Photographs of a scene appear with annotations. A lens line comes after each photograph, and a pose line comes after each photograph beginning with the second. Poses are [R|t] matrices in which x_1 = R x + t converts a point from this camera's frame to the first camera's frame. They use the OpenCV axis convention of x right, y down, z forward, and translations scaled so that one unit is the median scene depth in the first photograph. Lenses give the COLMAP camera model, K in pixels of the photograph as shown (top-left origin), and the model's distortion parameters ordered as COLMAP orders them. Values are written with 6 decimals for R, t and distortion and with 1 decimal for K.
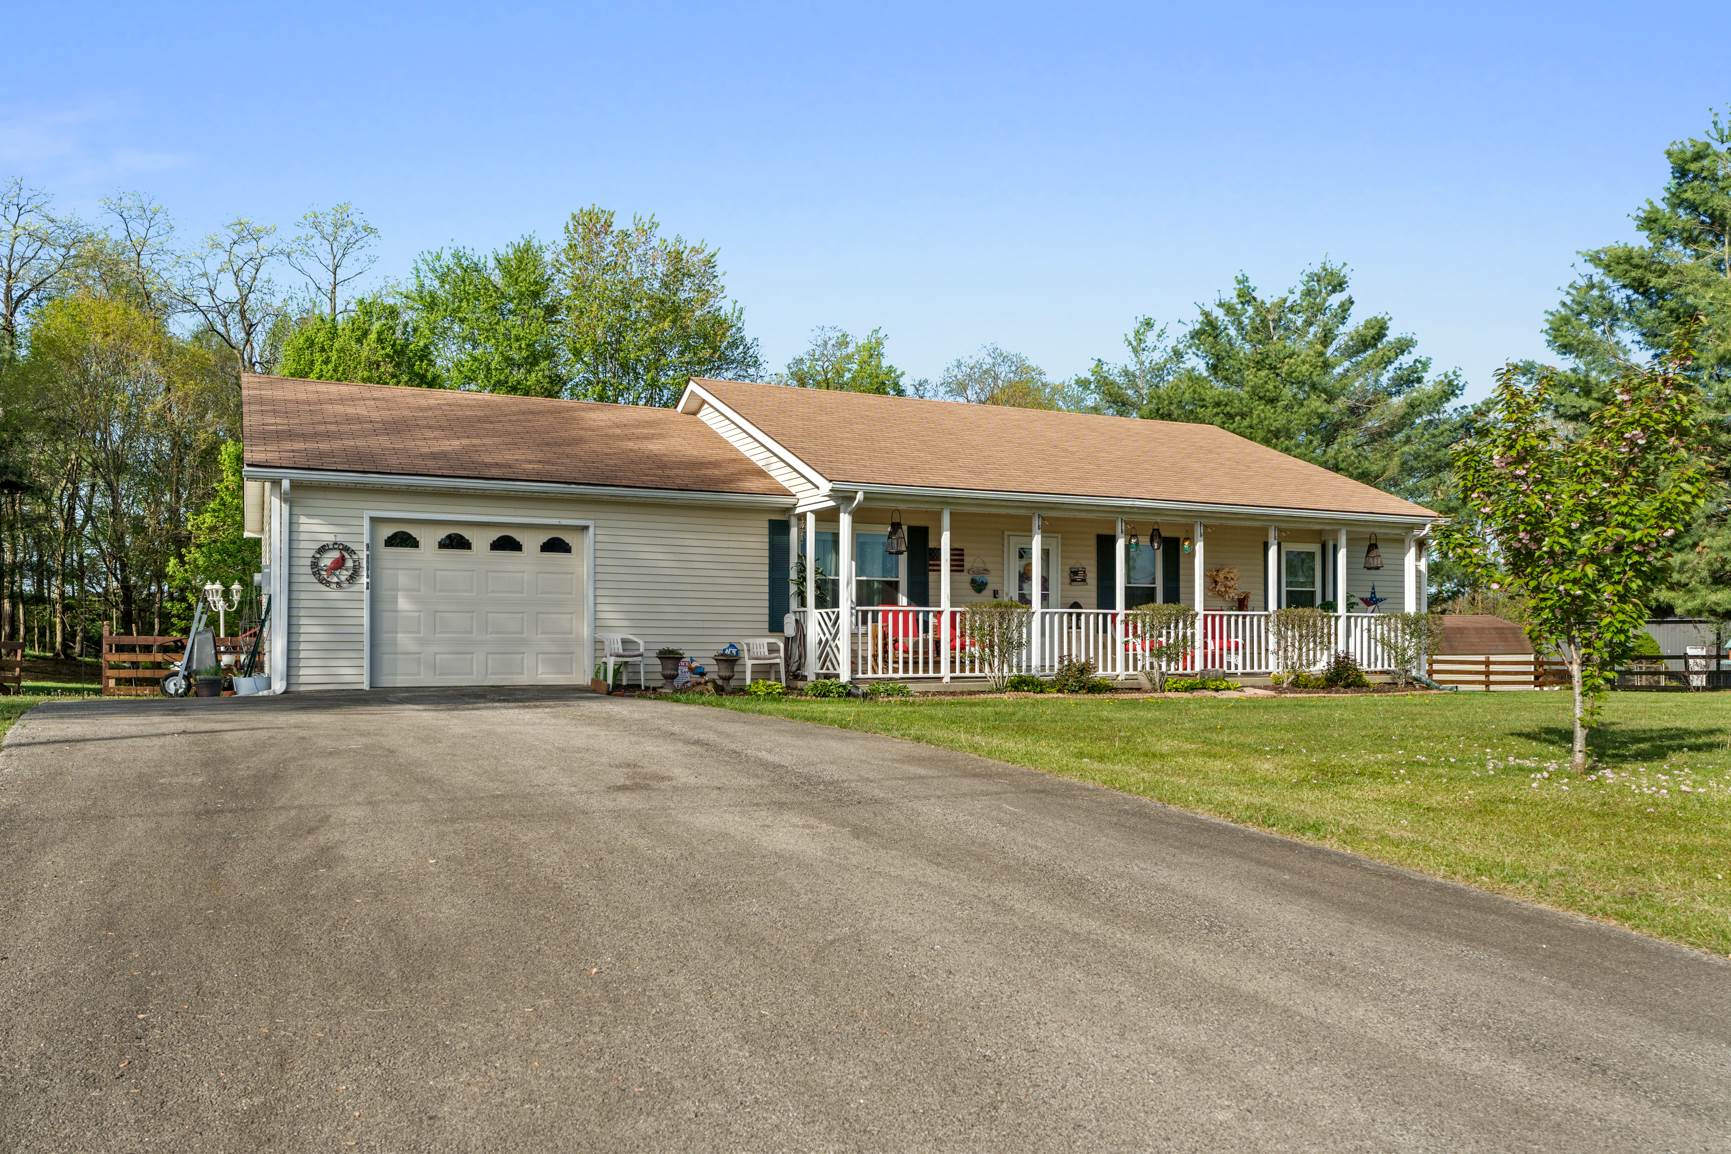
lens RADIAL K [[1272.3, 0, 865.5], [0, 1272.3, 577.0], [0, 0, 1]] dist [0.003497, 0.001062]
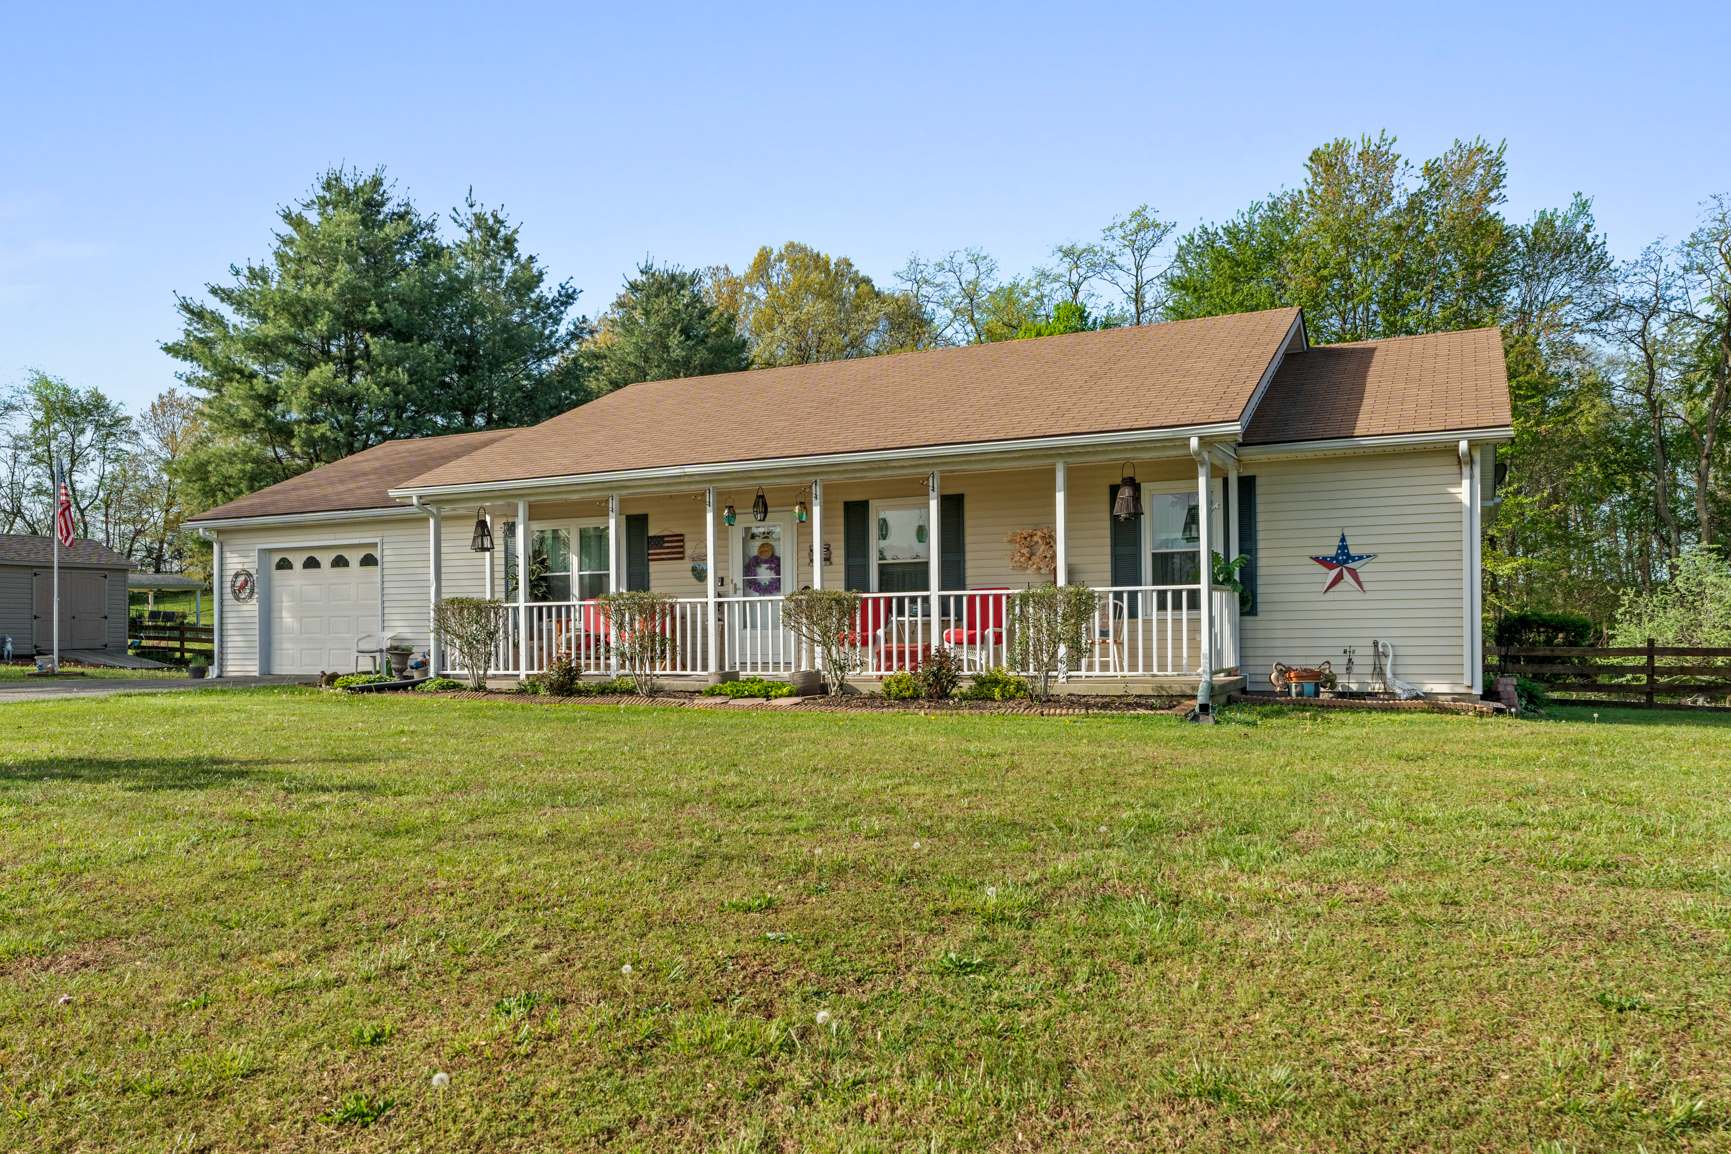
lens RADIAL K [[1330.1, 0, 865.5], [0, 1330.1, 577.0], [0, 0, 1]] dist [-0.074542, 0.000071]
pose [[0.632444, -0.040257, -0.773559, 1.014259], [0.053651, 0.998527, -0.008101, 0.026392], [0.772746, -0.036379, 0.633672, 0.570063]]
